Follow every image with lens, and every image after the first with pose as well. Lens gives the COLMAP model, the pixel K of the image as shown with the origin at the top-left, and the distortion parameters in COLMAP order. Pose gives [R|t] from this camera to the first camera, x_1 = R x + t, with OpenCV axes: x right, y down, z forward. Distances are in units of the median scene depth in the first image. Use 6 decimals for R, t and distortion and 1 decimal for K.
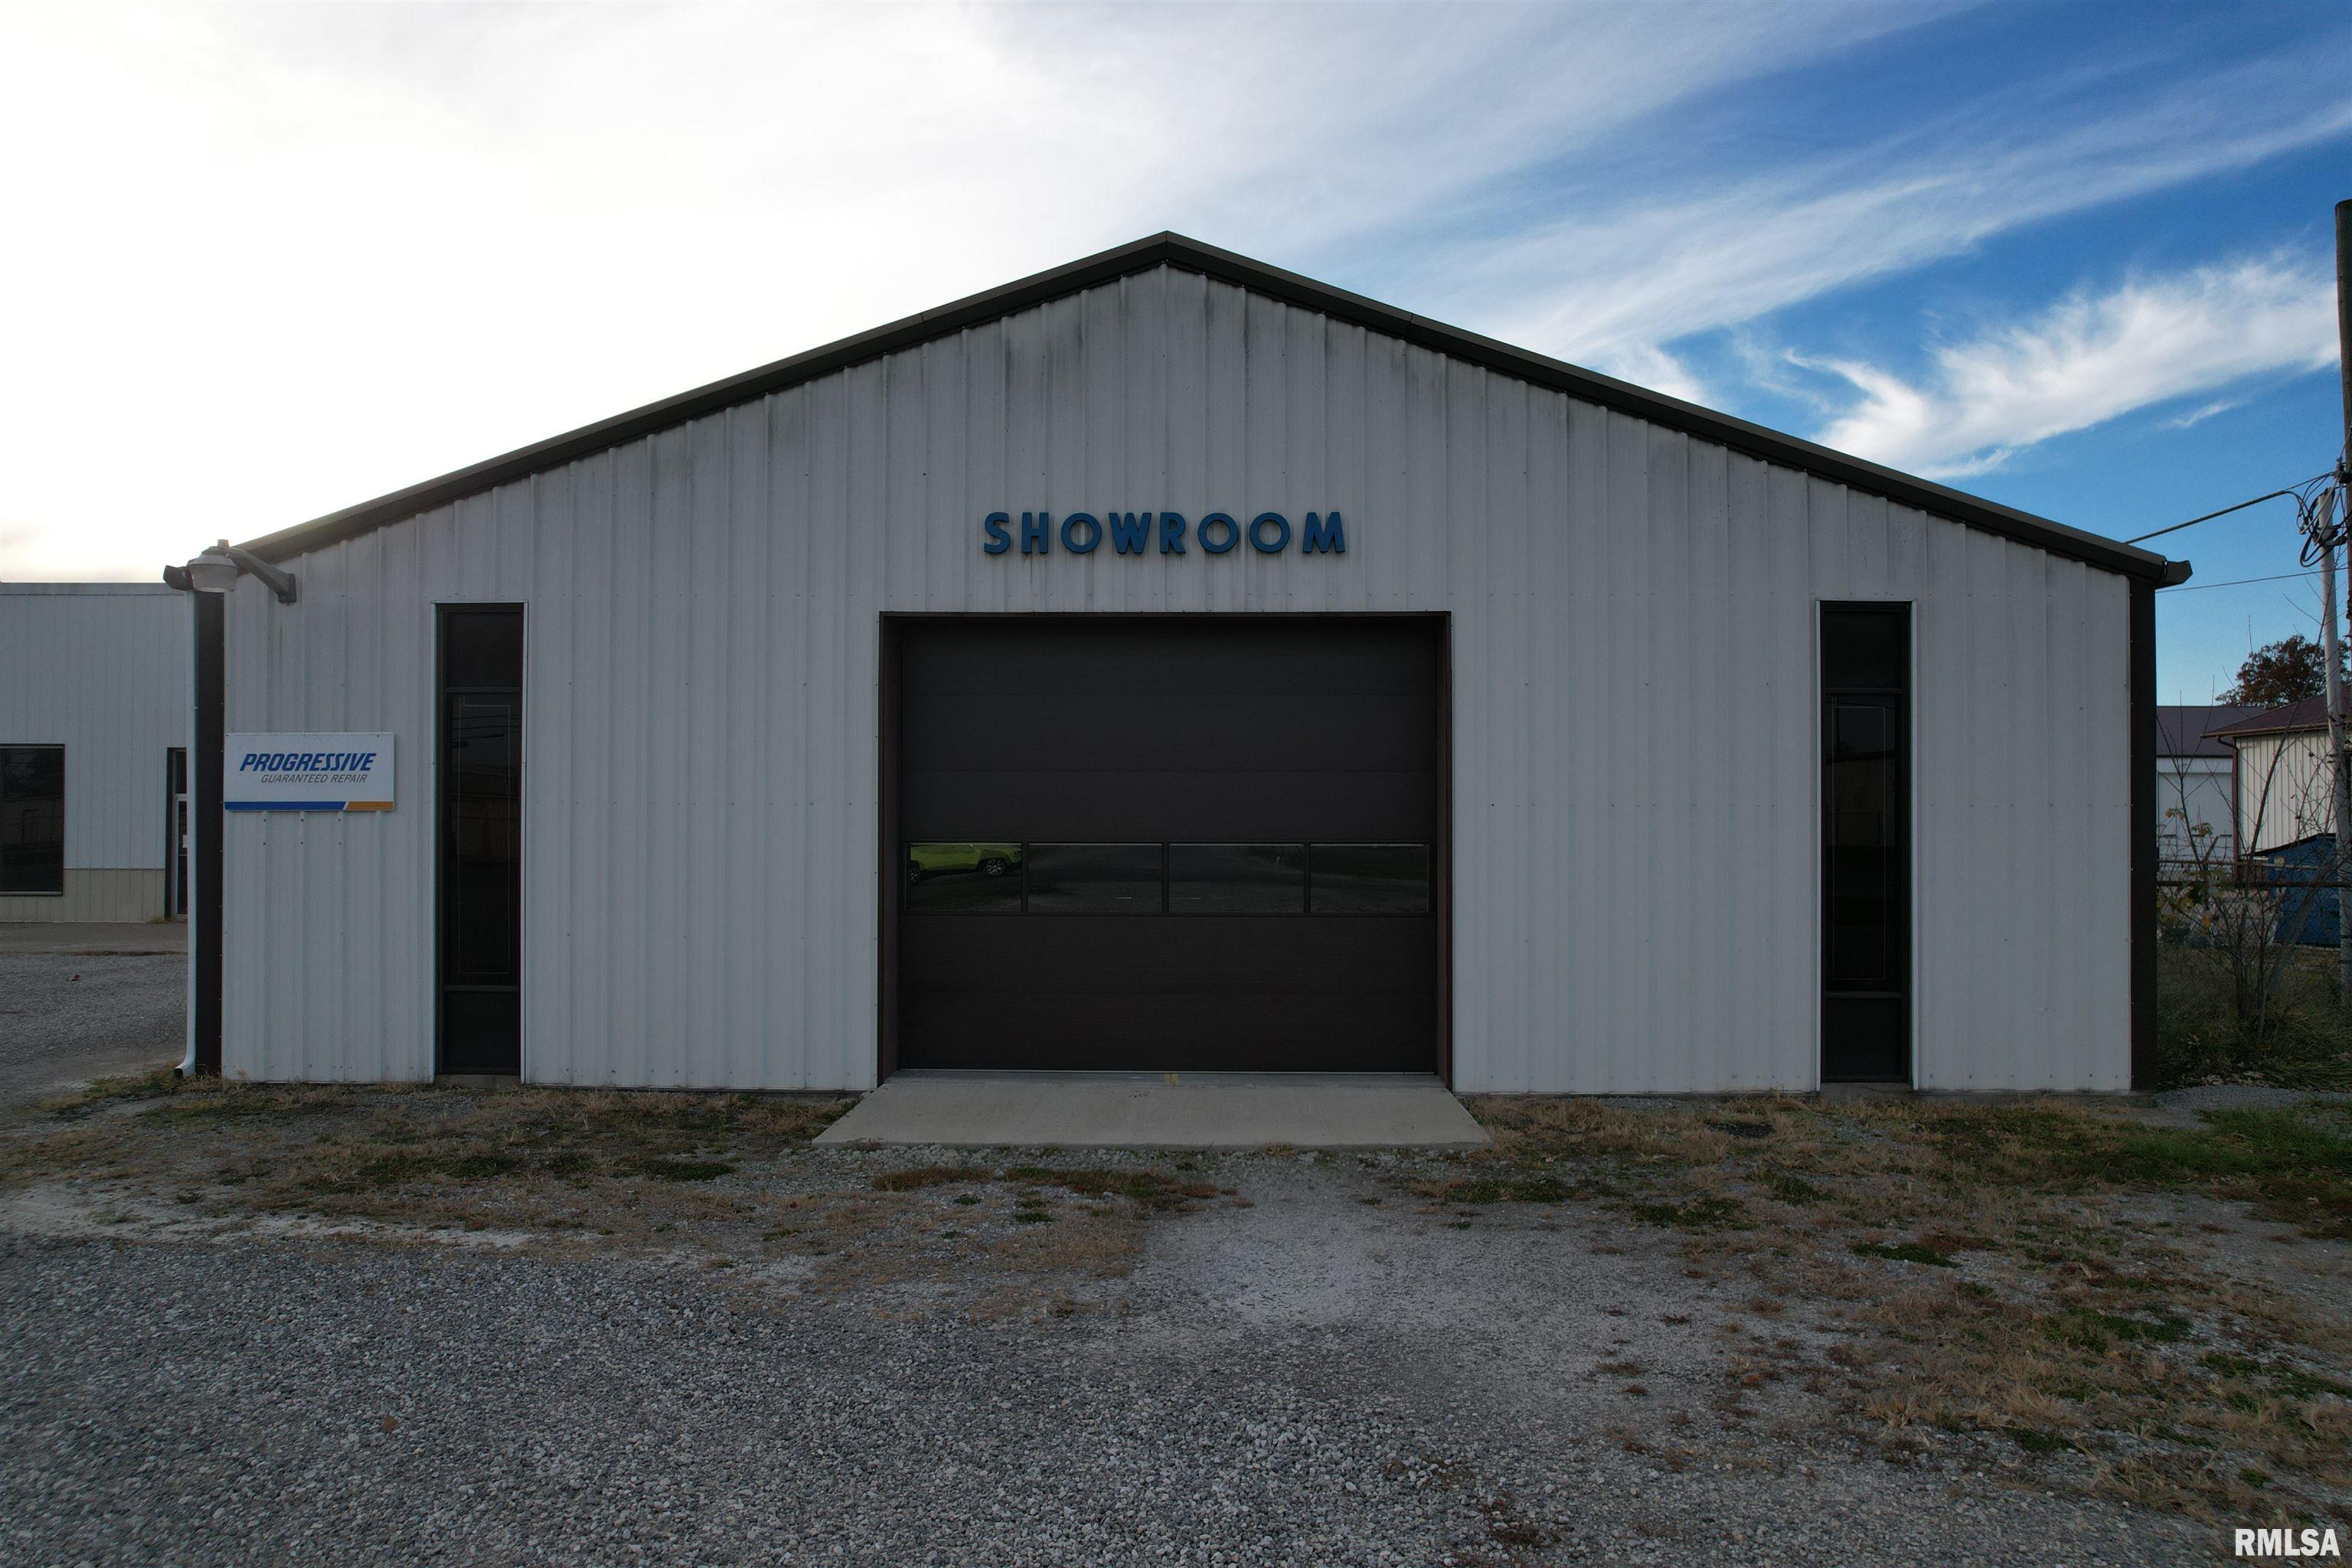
lens RADIAL K [[1508.0, 0, 1176.0], [0, 1508.0, 784.0], [0, 0, 1]] dist [-0.076805, 0.072486]
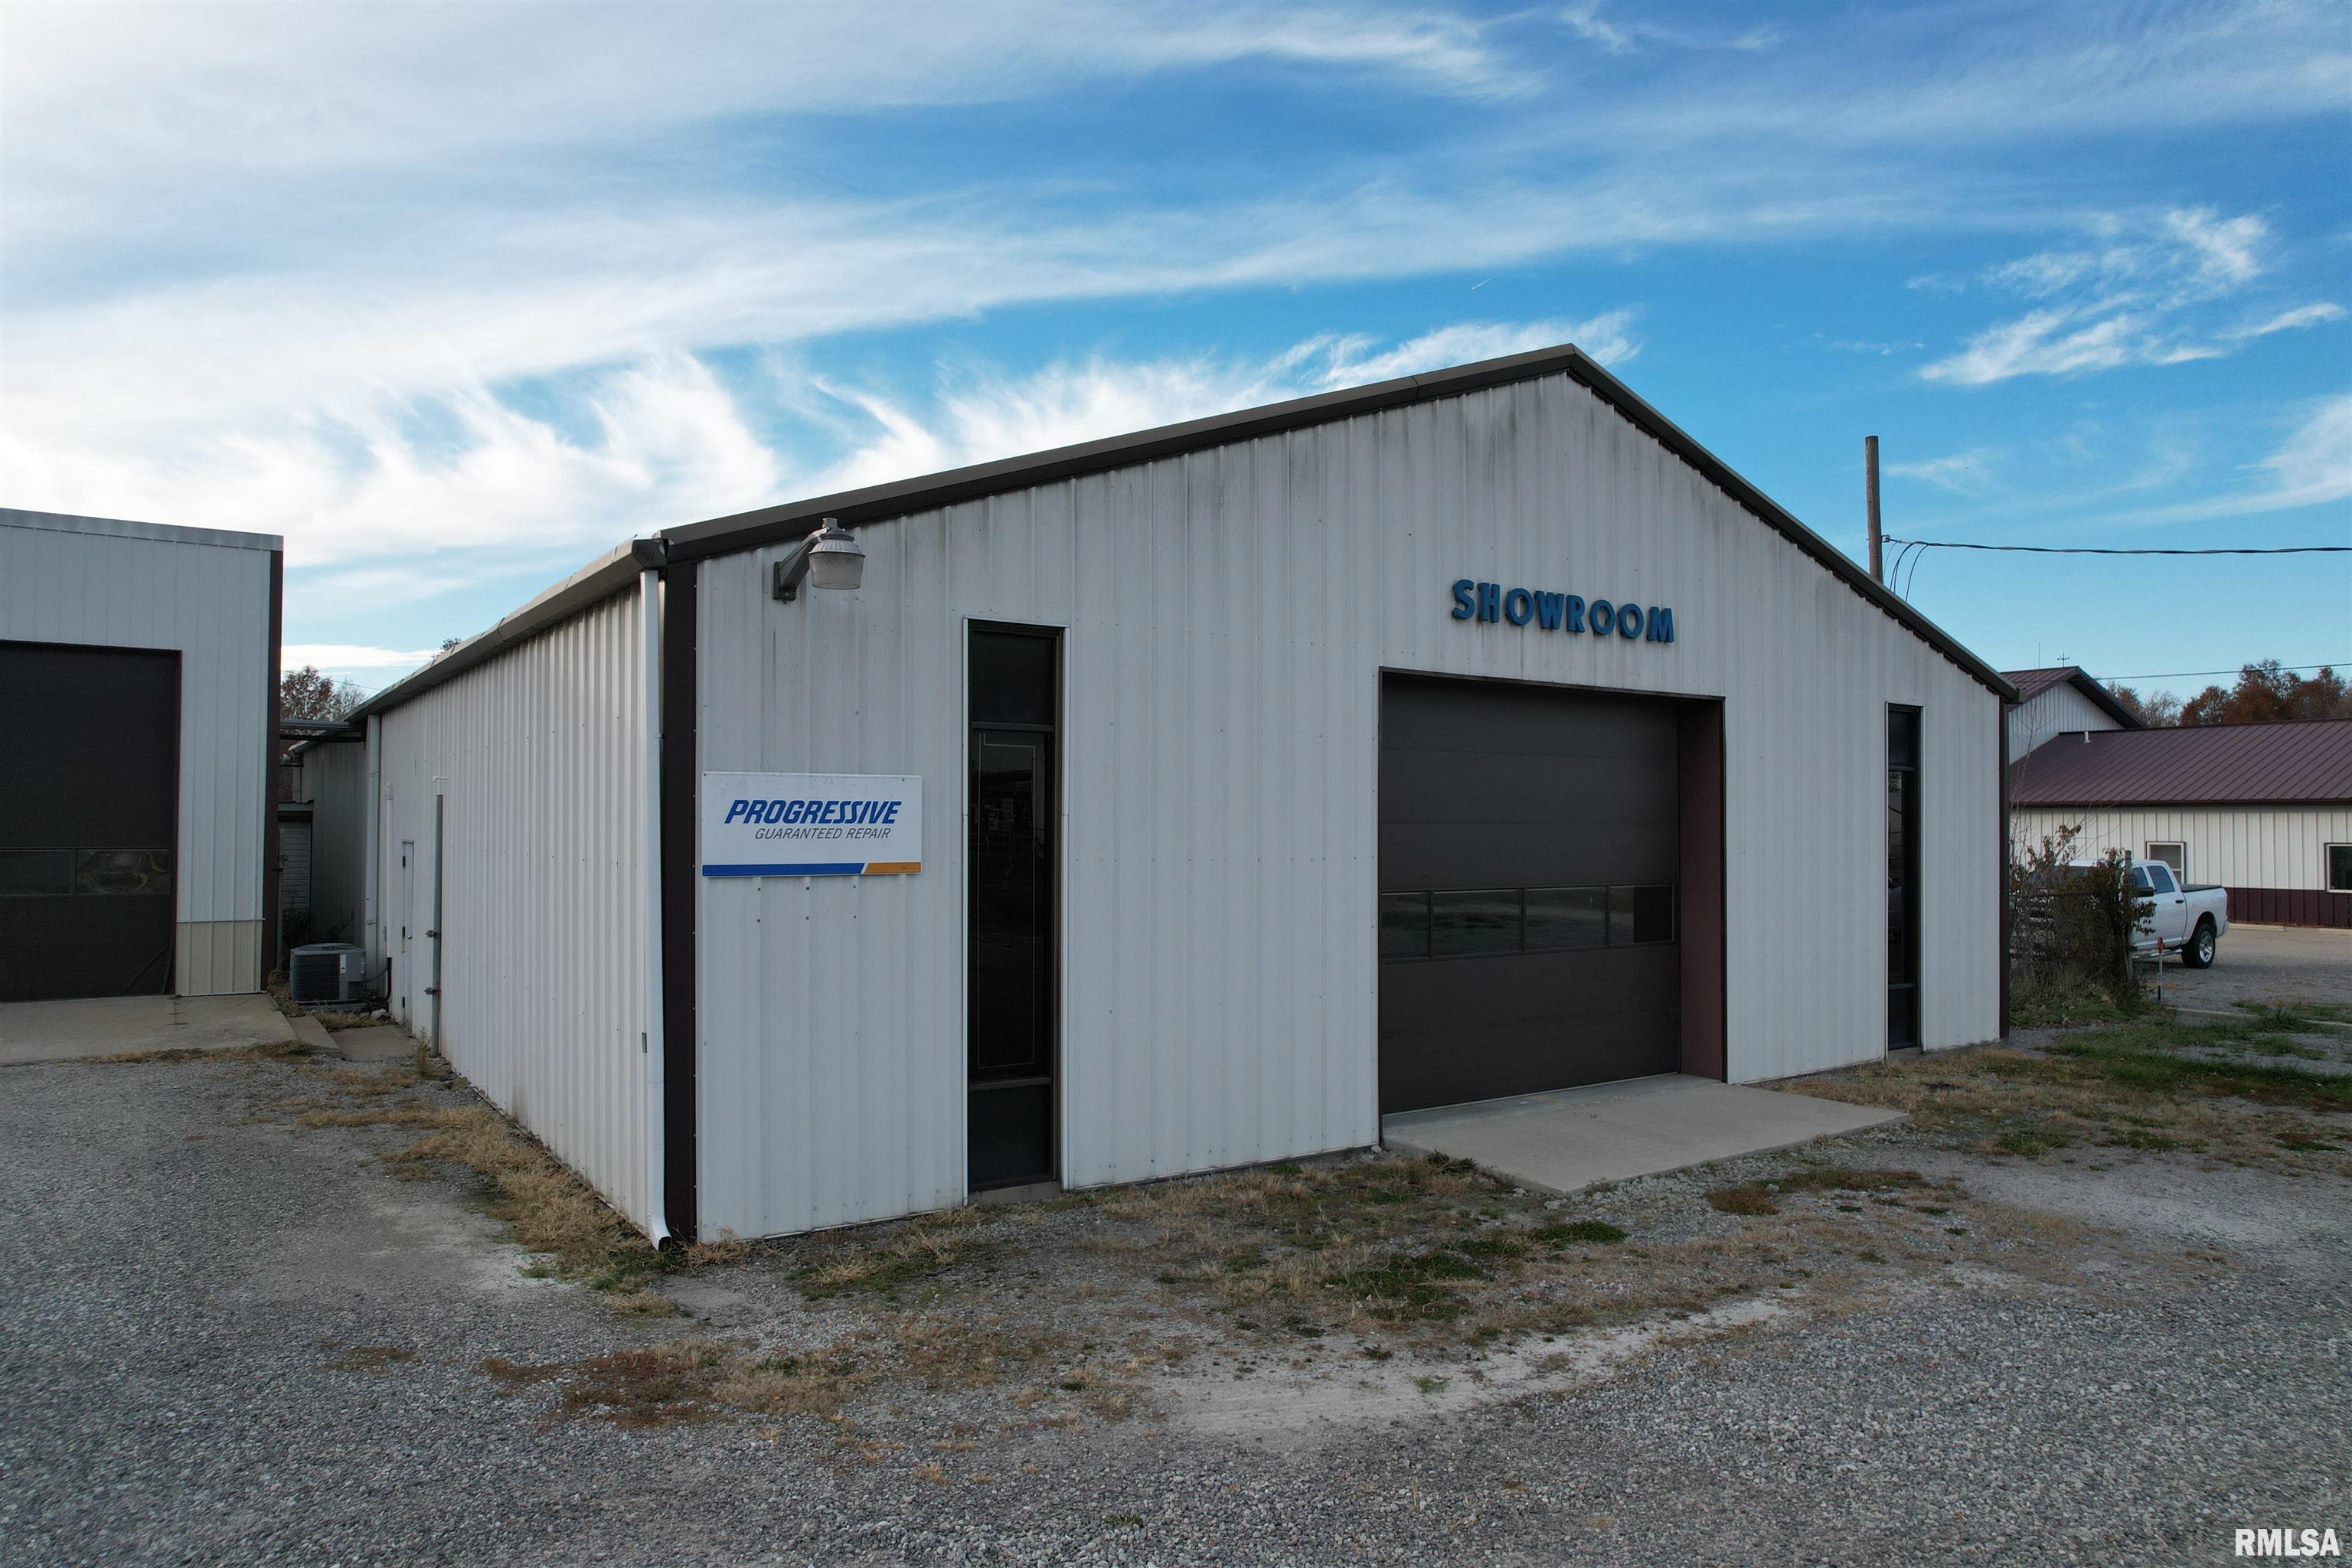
lens RADIAL K [[1508.0, 0, 1176.0], [0, 1508.0, 784.0], [0, 0, 1]] dist [-0.076805, 0.072486]
pose [[0.811678, 0.016848, 0.583862, -0.890550], [-0.015269, 0.999854, -0.007625, -0.026249], [-0.583906, -0.002726, 0.811817, 0.262011]]
